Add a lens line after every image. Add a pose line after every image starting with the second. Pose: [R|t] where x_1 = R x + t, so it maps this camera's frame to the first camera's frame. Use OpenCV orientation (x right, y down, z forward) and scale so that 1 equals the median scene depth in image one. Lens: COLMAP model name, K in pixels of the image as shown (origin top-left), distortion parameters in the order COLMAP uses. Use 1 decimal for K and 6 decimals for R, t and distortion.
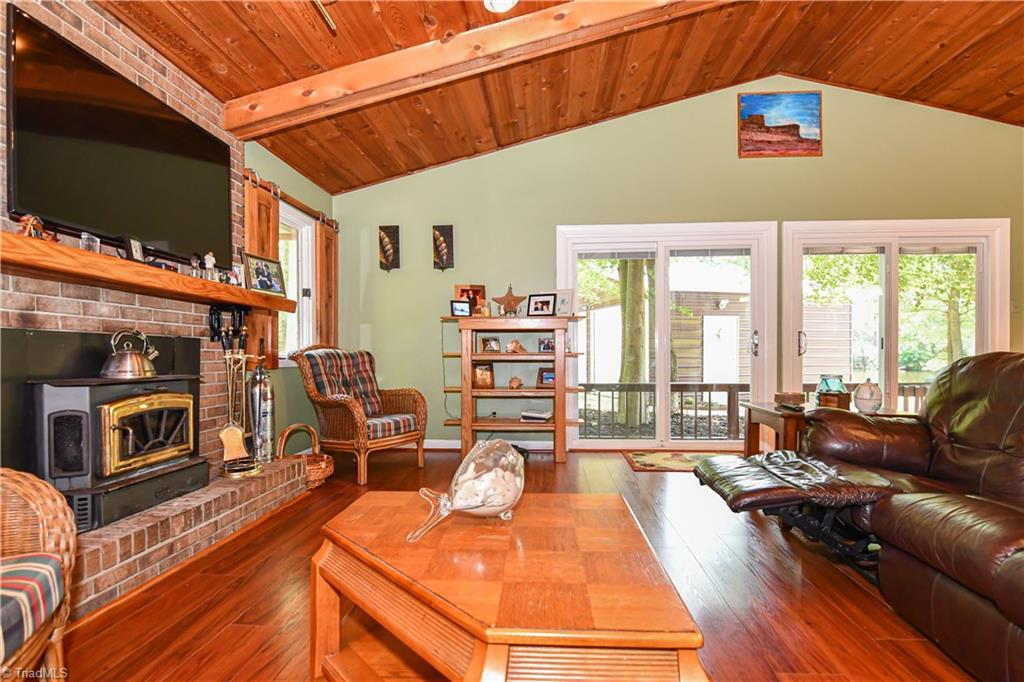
lens RADIAL K [[494.2, 0, 515.3], [0, 494.2, 346.3], [0, 0, 1]] dist [-0.015967, 0.000121]
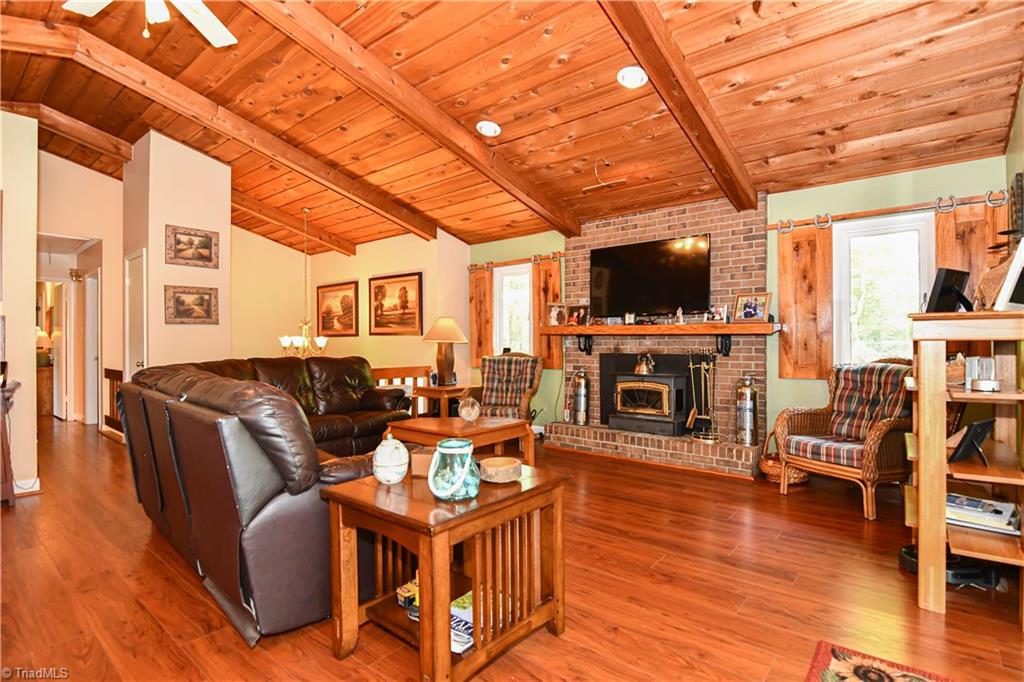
lens RADIAL K [[494.2, 0, 515.3], [0, 494.2, 346.3], [0, 0, 1]] dist [-0.015967, 0.000121]
pose [[-0.581089, 0.007119, -0.813809, 1.171055], [0.014116, 0.999899, -0.001333, -0.056229], [0.813717, -0.012263, -0.581131, 1.550902]]
